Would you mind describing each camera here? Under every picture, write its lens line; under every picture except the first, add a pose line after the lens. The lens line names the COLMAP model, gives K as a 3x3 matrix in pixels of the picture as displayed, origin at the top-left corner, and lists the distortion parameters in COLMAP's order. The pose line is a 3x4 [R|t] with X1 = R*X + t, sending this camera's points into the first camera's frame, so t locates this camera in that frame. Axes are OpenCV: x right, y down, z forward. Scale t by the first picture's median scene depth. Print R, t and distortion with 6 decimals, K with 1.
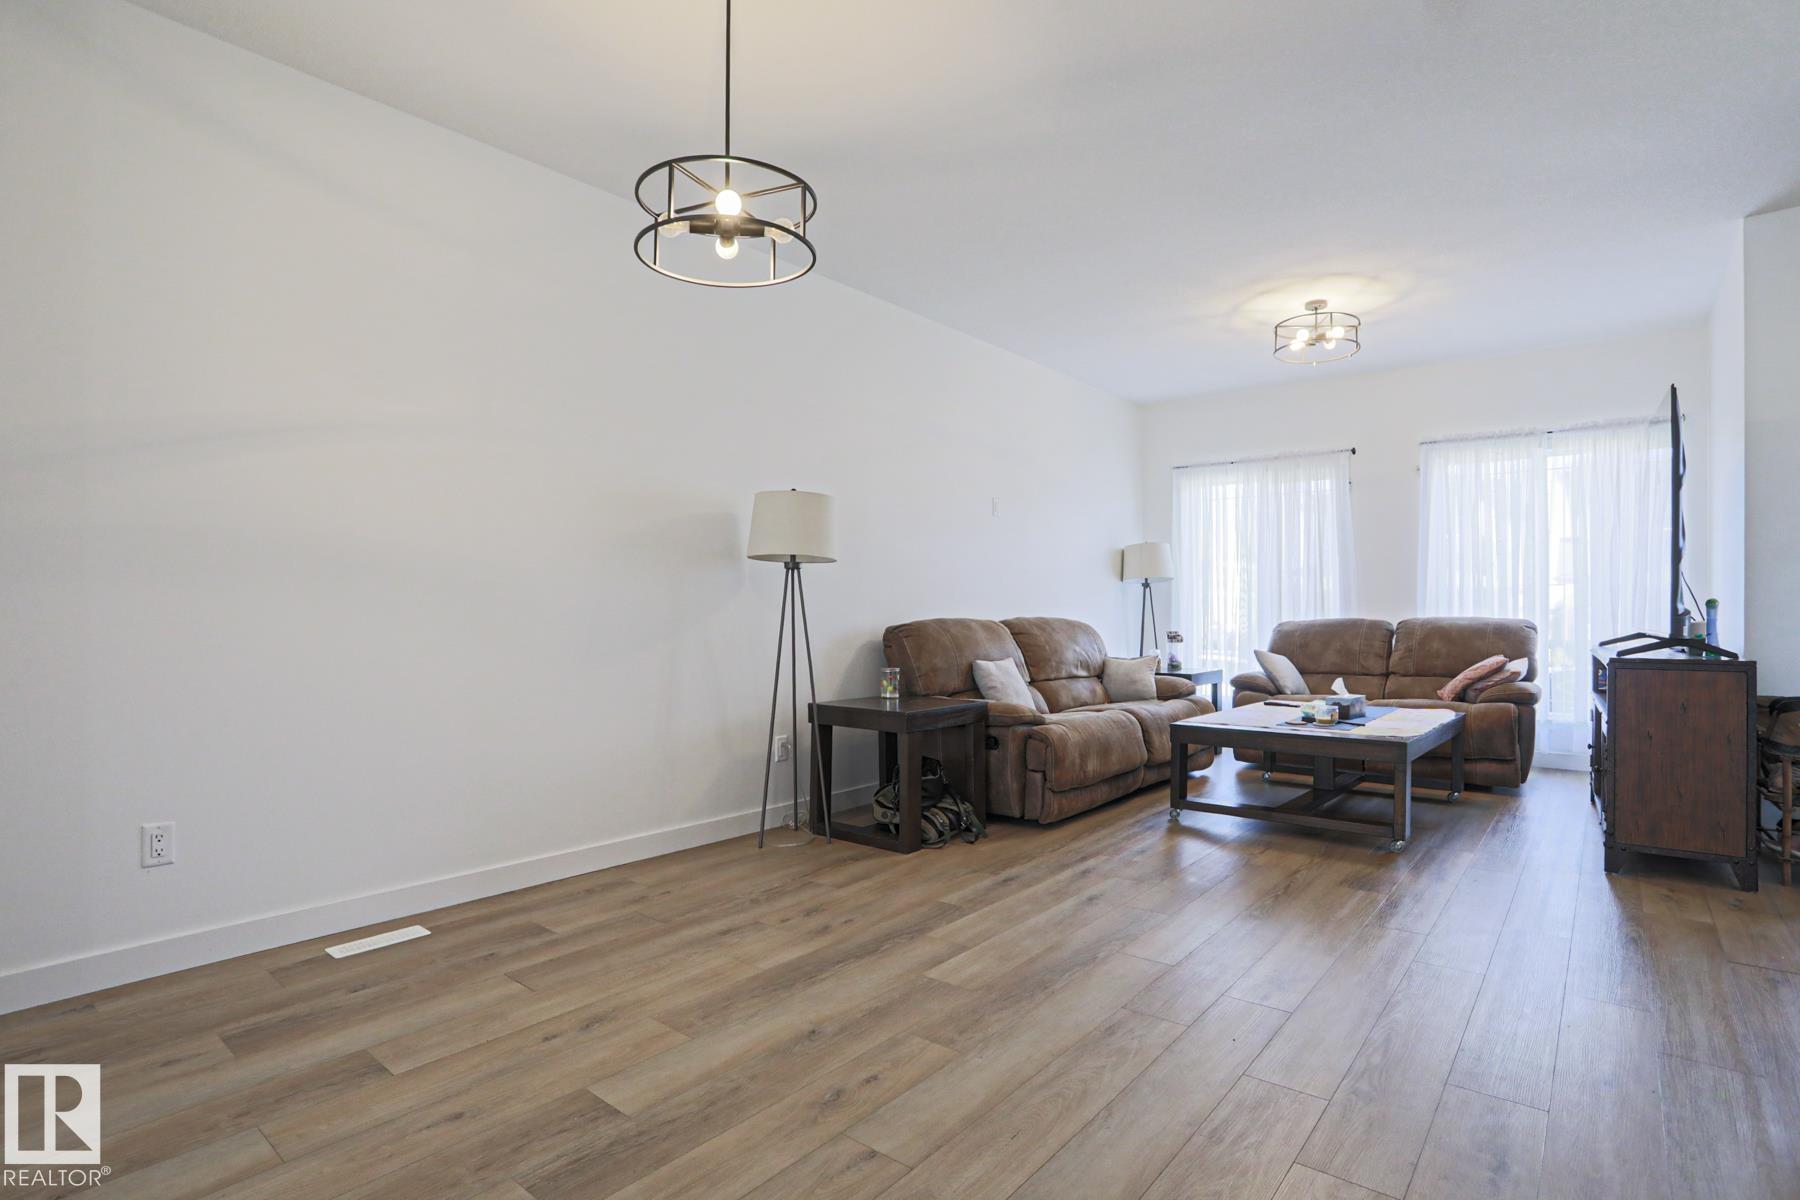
lens RADIAL K [[896.4, 0, 902.6], [0, 896.4, 607.8], [0, 0, 1]] dist [-0.000861, 0.000601]
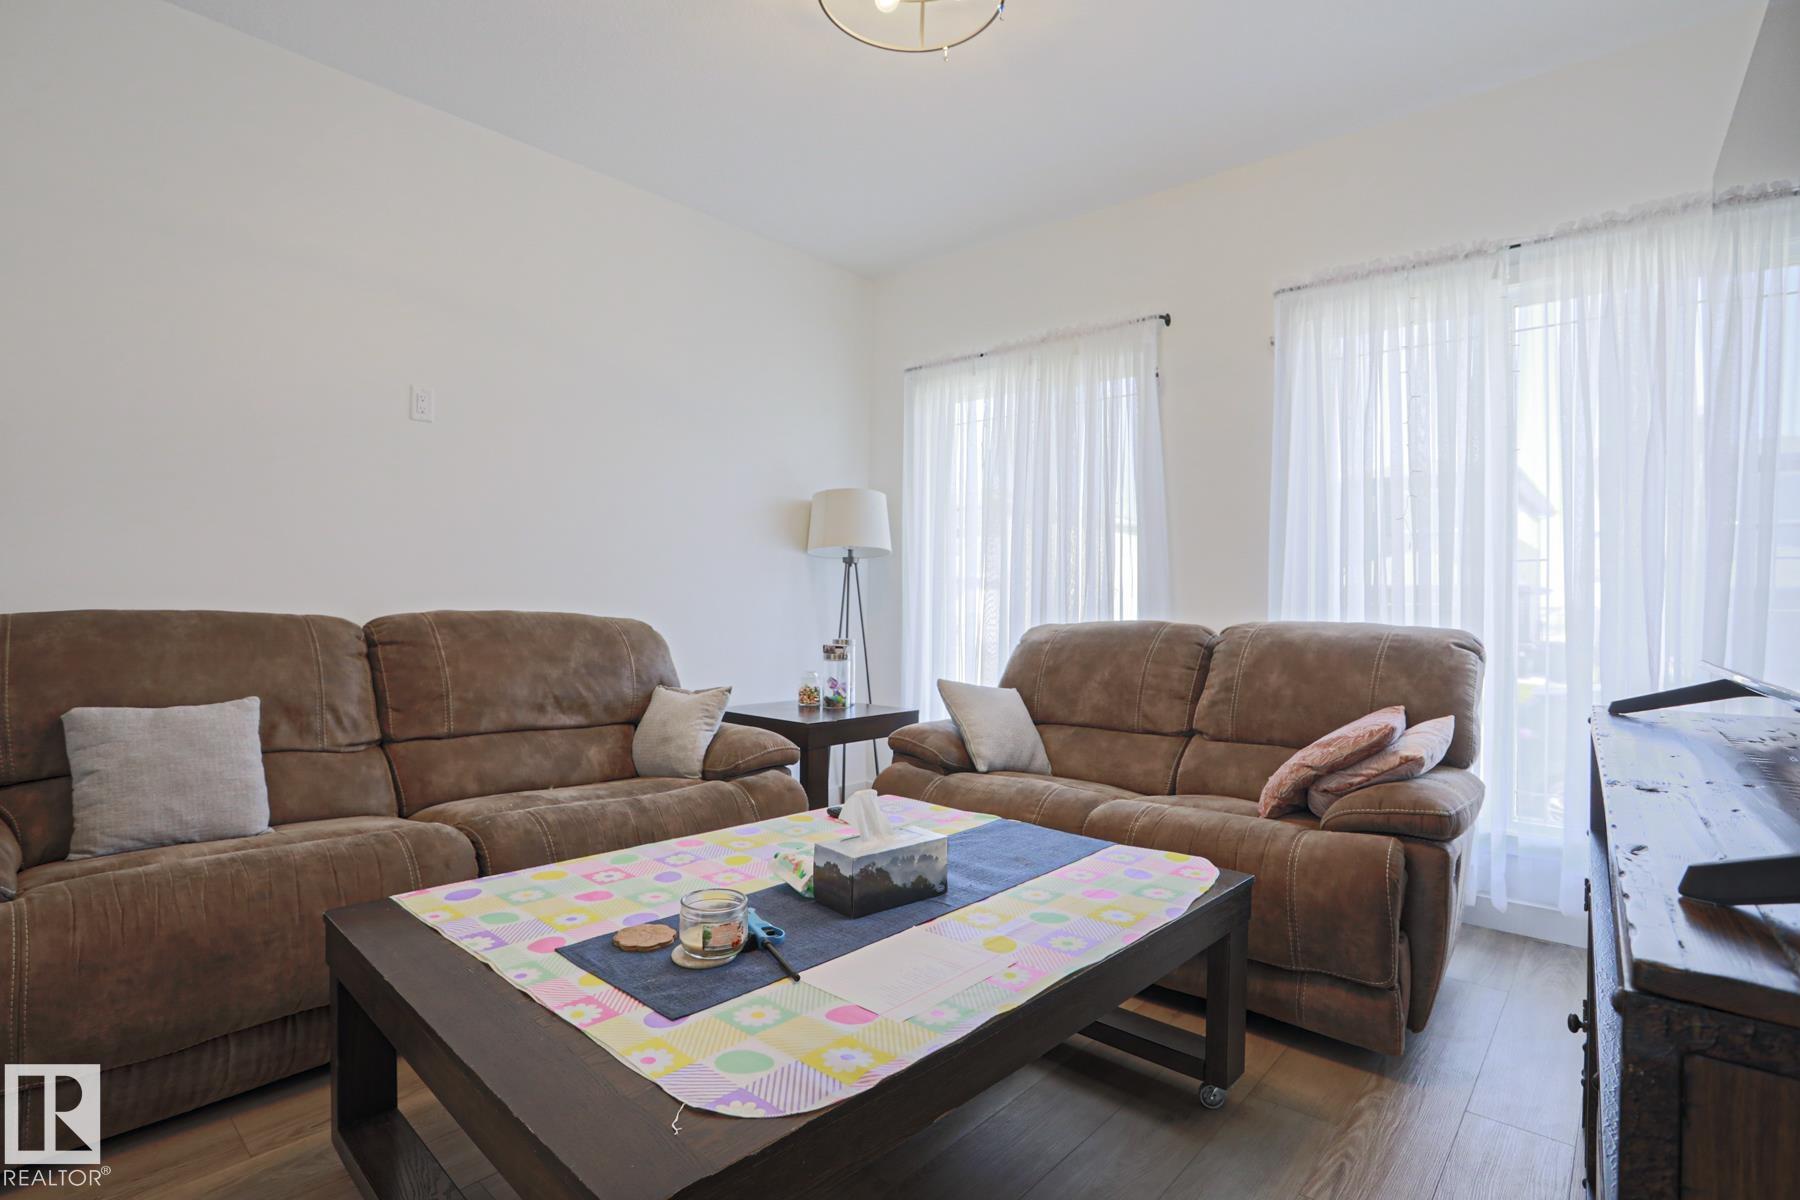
lens RADIAL K [[886.0, 0, 862.1], [0, 886.0, 593.7], [0, 0, 1]] dist [-0.021234, 0.000835]
pose [[0.998348, 0.016125, -0.055150, 0.394656], [-0.016655, 0.999819, -0.009157, 0.002774], [0.054992, 0.010061, 0.998436, 0.505804]]
